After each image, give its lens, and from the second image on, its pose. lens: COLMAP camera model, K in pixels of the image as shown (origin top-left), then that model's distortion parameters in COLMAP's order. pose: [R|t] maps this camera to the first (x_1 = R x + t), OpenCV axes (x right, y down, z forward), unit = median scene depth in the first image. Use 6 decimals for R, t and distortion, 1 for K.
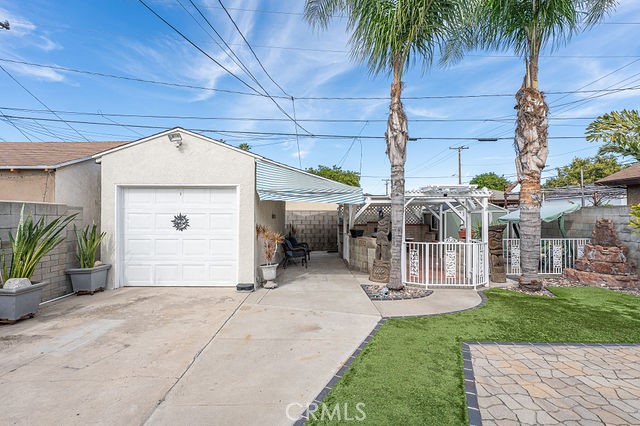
lens RADIAL K [[284.9, 0, 325.5], [0, 284.9, 214.3], [0, 0, 1]] dist [-0.002313, 0.000890]
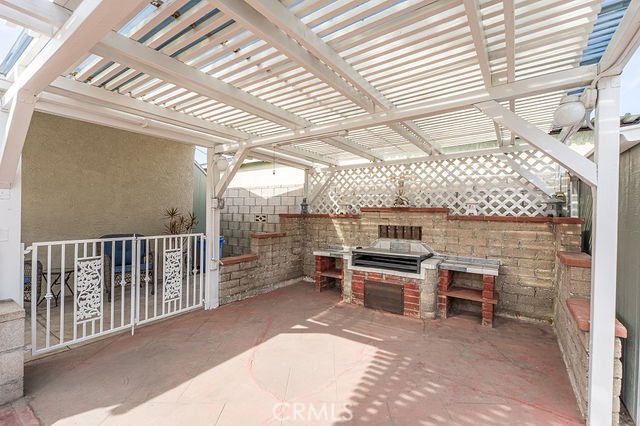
lens RADIAL K [[284.9, 0, 316.5], [0, 284.9, 211.6], [0, 0, 1]] dist [-0.002313, 0.000890]
pose [[0.815632, 0.009623, -0.578491, 0.657063], [-0.002548, 0.999912, 0.013040, 0.055008], [0.578566, -0.009162, 0.815584, 1.398557]]
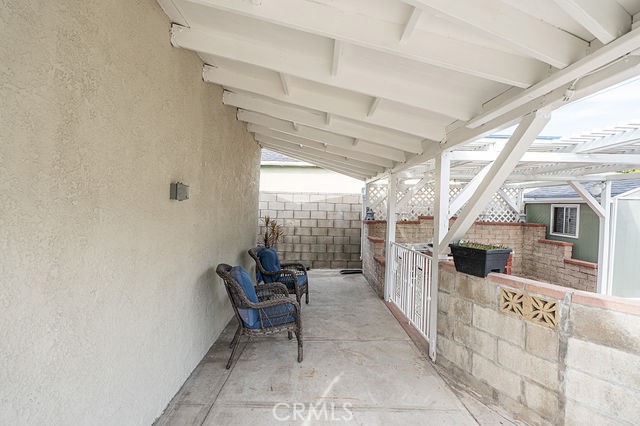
lens RADIAL K [[284.9, 0, 330.2], [0, 284.9, 212.2], [0, 0, 1]] dist [-0.002313, 0.000890]
pose [[0.999260, 0.022805, 0.030978, -0.069462], [-0.023481, 0.999490, 0.021659, 0.023929], [-0.030468, -0.022371, 0.999285, 1.017112]]
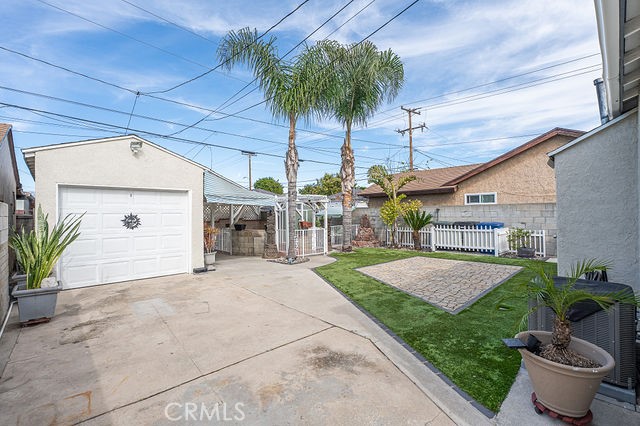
lens RADIAL K [[284.9, 0, 317.4], [0, 284.9, 212.6], [0, 0, 1]] dist [-0.002313, 0.000890]
pose [[0.738957, -0.007595, 0.673710, -0.714016], [0.005470, 0.999971, 0.005274, -0.007121], [-0.673731, -0.000212, 0.738977, -0.280751]]
